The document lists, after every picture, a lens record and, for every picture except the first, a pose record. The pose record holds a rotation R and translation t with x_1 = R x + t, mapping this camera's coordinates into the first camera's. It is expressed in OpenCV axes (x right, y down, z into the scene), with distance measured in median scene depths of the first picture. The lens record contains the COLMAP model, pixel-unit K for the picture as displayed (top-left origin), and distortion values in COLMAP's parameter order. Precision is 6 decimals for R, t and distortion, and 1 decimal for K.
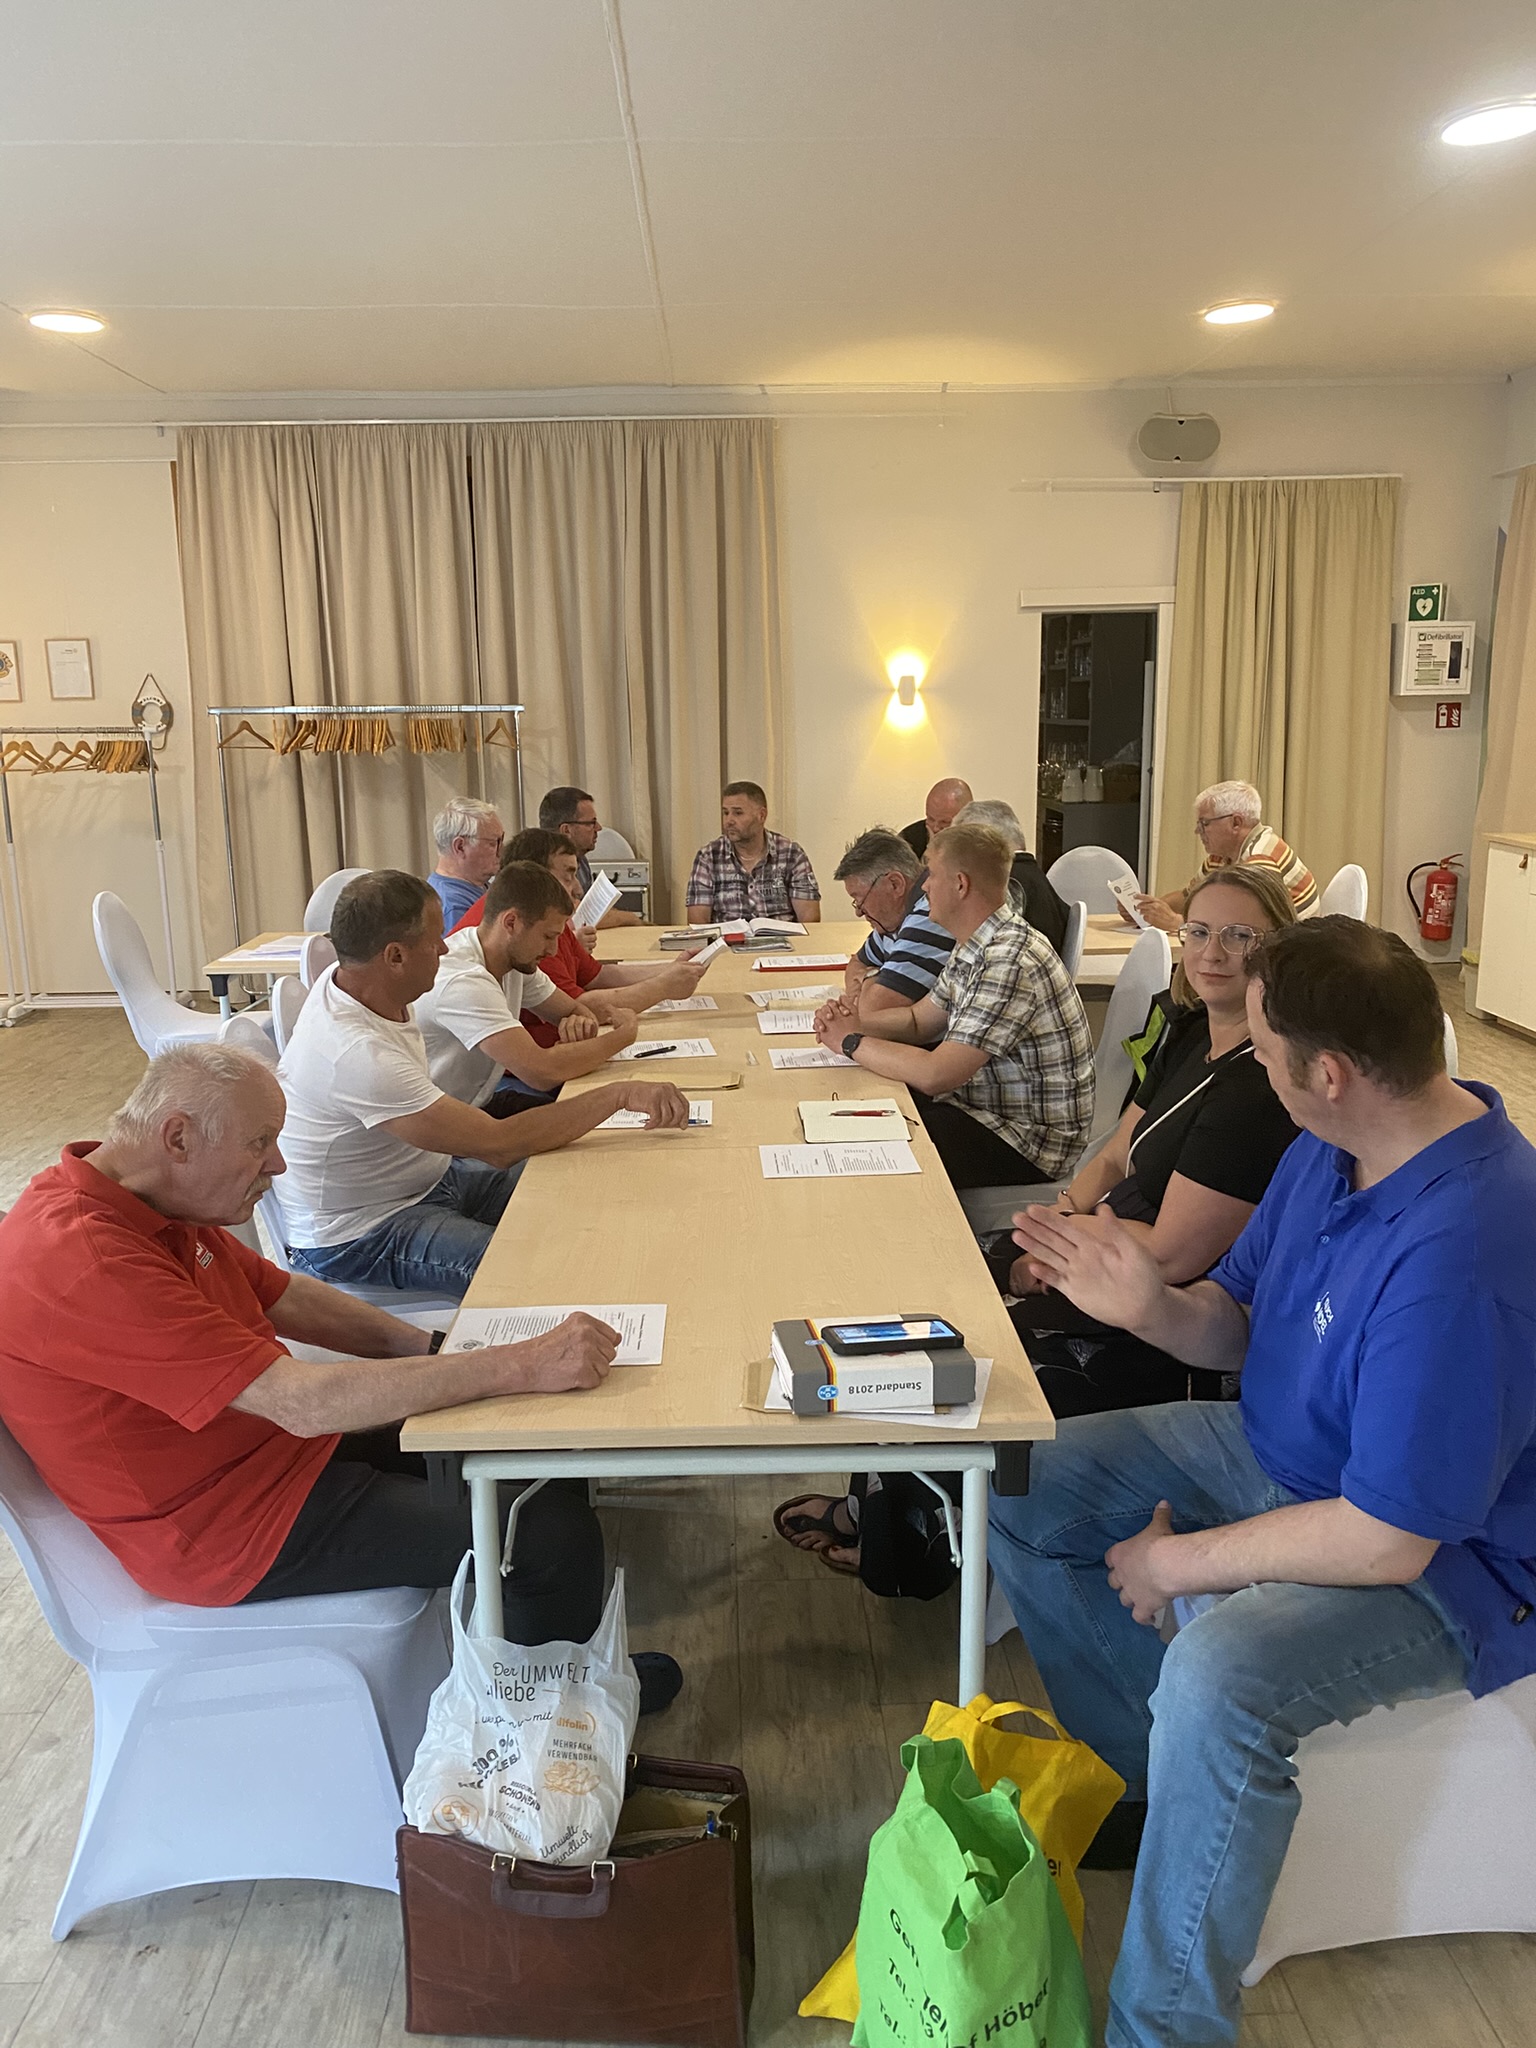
lens RADIAL K [[1575.6, 0, 768.0], [0, 1575.6, 1024.0], [0, 0, 1]] dist [0.002439, -0.001914]
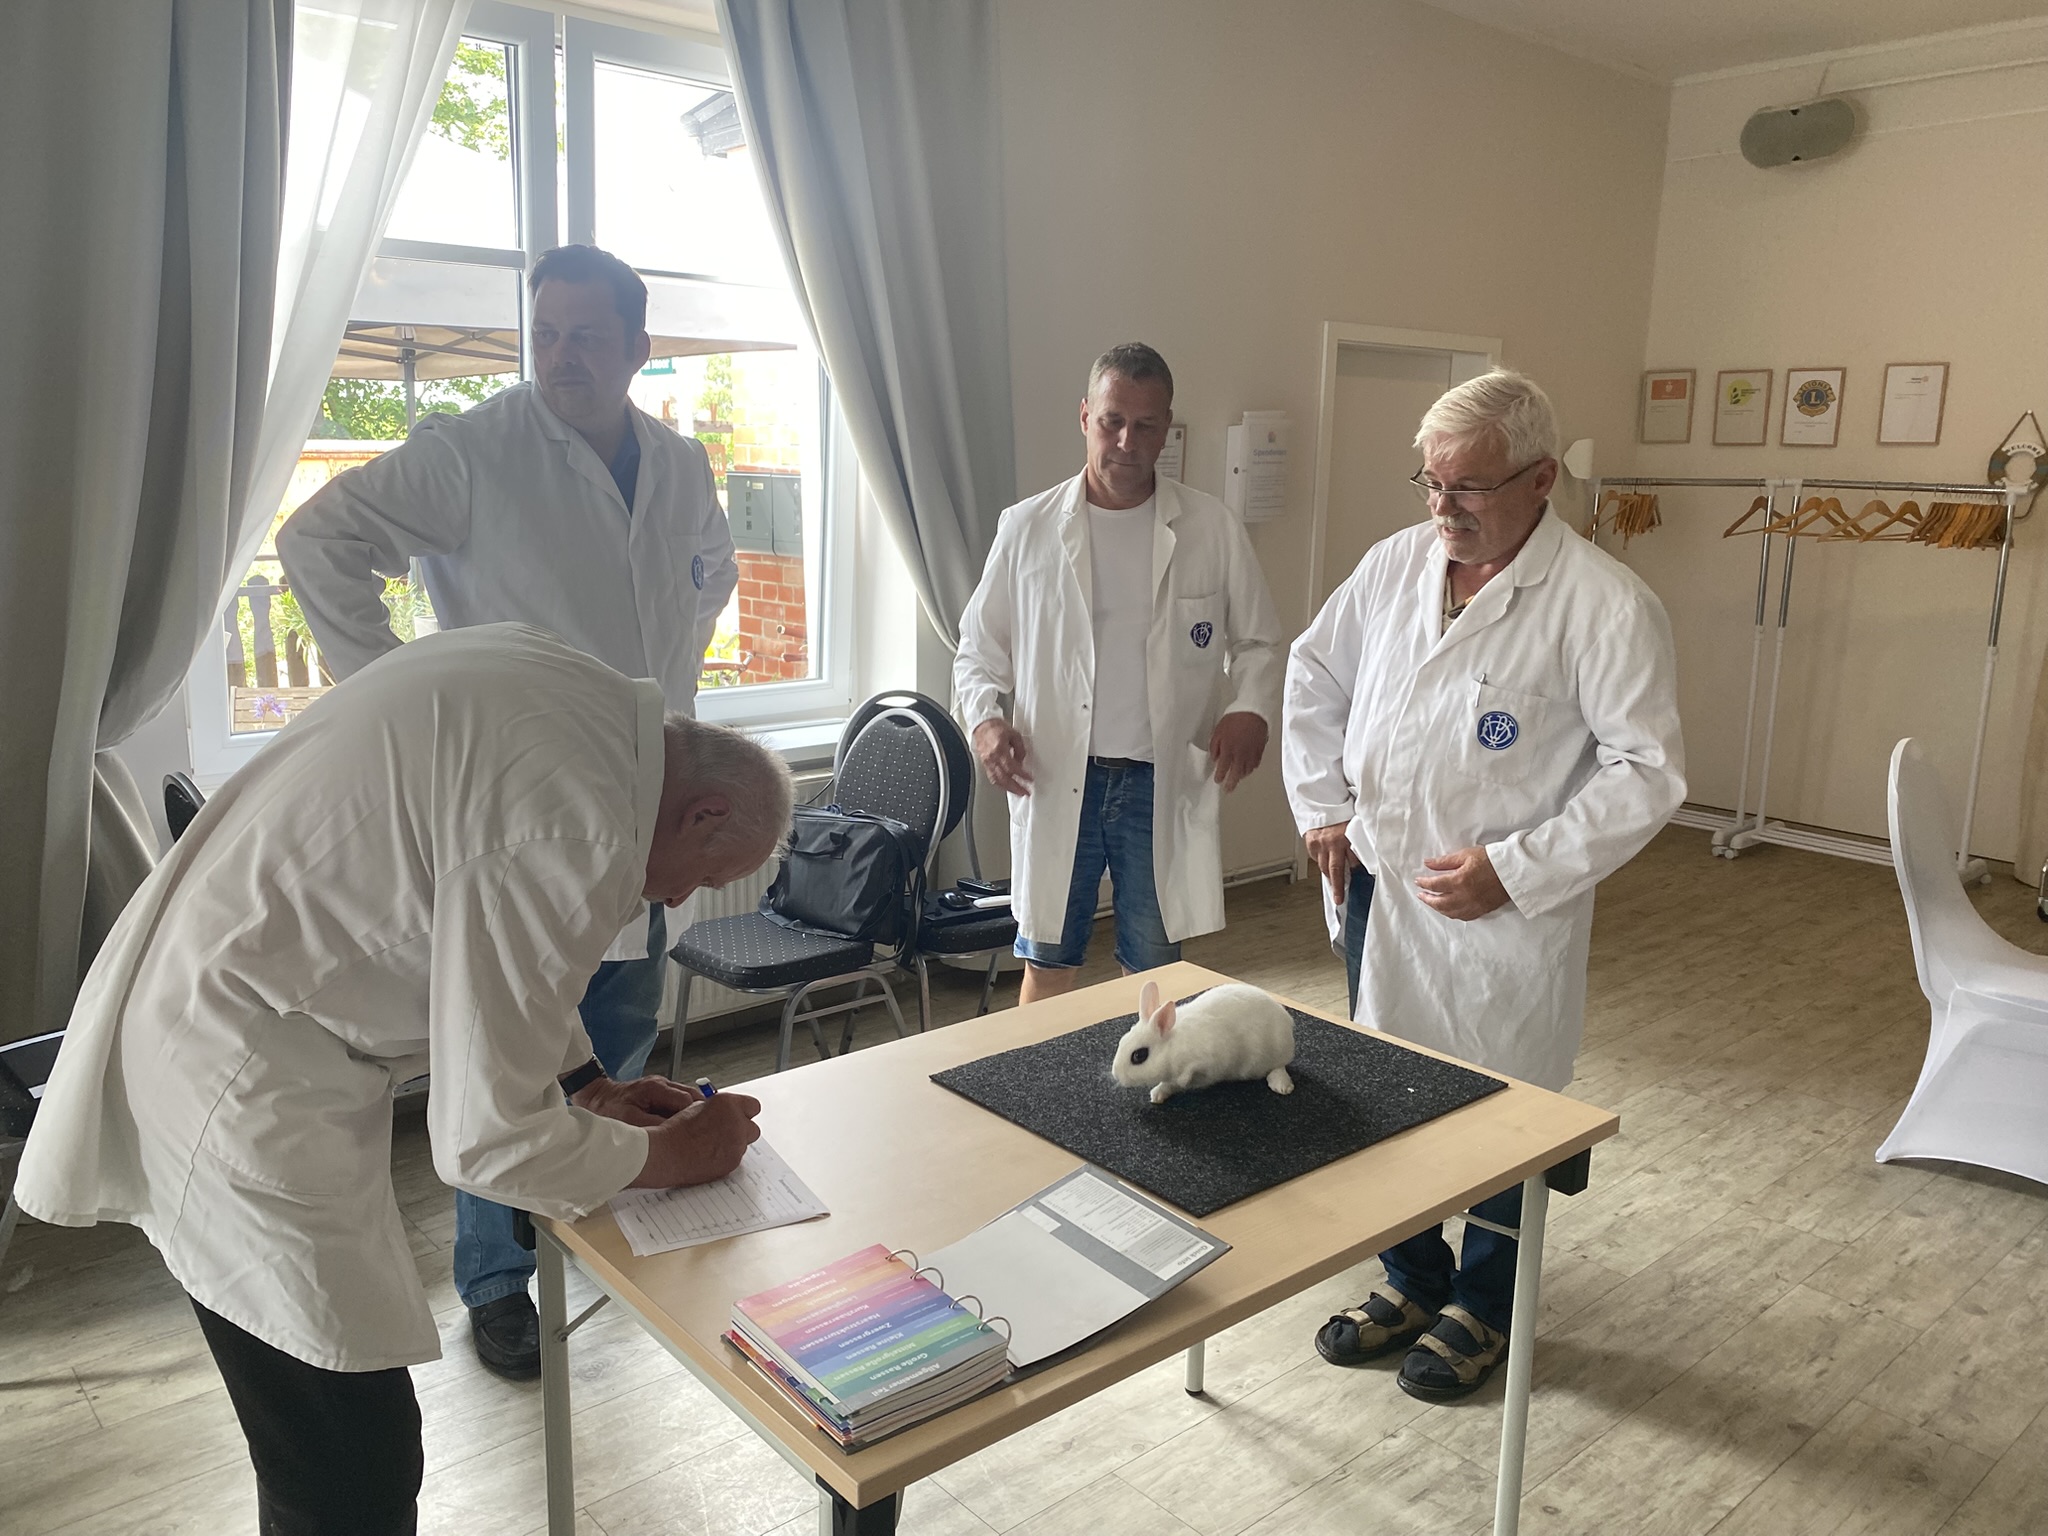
lens RADIAL K [[1558.4, 0, 1024.0], [0, 1558.4, 768.0], [0, 0, 1]] dist [0.026520, -0.033769]
pose [[0.633846, 0.176292, -0.753100, -0.126595], [-0.185010, 0.979970, 0.073685, -0.035395], [0.751006, 0.092626, 0.653766, 0.226669]]
